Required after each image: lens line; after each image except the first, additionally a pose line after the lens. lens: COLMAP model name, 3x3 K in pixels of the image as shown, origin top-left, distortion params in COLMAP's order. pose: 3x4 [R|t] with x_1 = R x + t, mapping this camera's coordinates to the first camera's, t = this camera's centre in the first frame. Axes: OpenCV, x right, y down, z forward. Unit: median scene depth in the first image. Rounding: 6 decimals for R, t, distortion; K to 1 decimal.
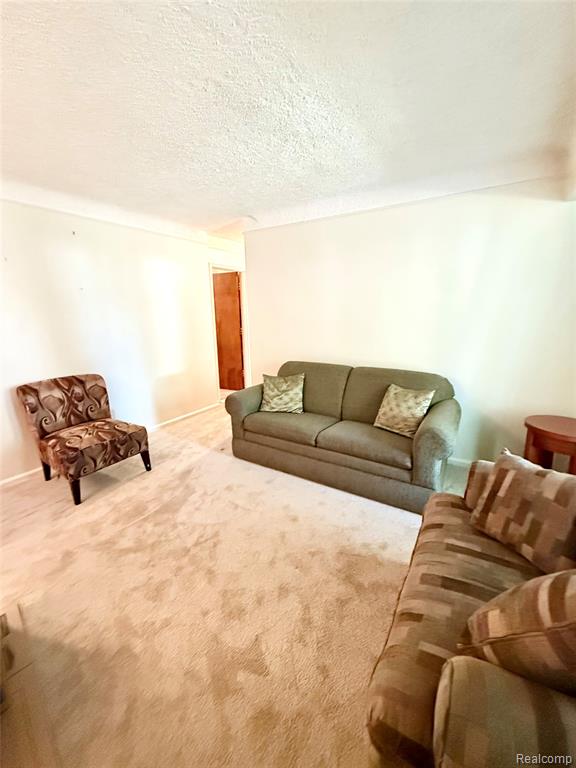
lens RADIAL K [[307.8, 0, 287.1], [0, 307.8, 385.3], [0, 0, 1]] dist [0.003575, -0.000031]
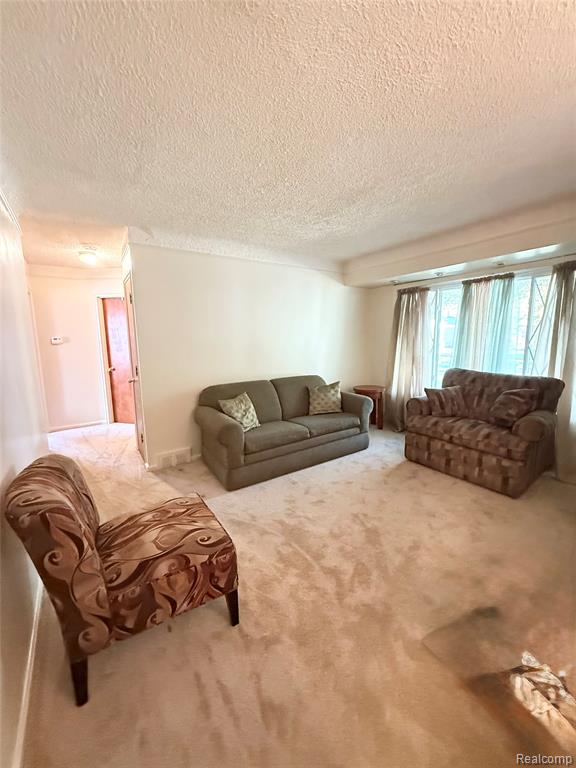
lens RADIAL K [[307.8, 0, 285.1], [0, 307.8, 384.2], [0, 0, 1]] dist [0.003575, -0.000031]
pose [[0.417892, -0.138936, 0.897810, -1.094591], [0.222835, 0.973724, 0.046963, -0.107587], [-0.880745, 0.180438, 0.437871, 0.483921]]
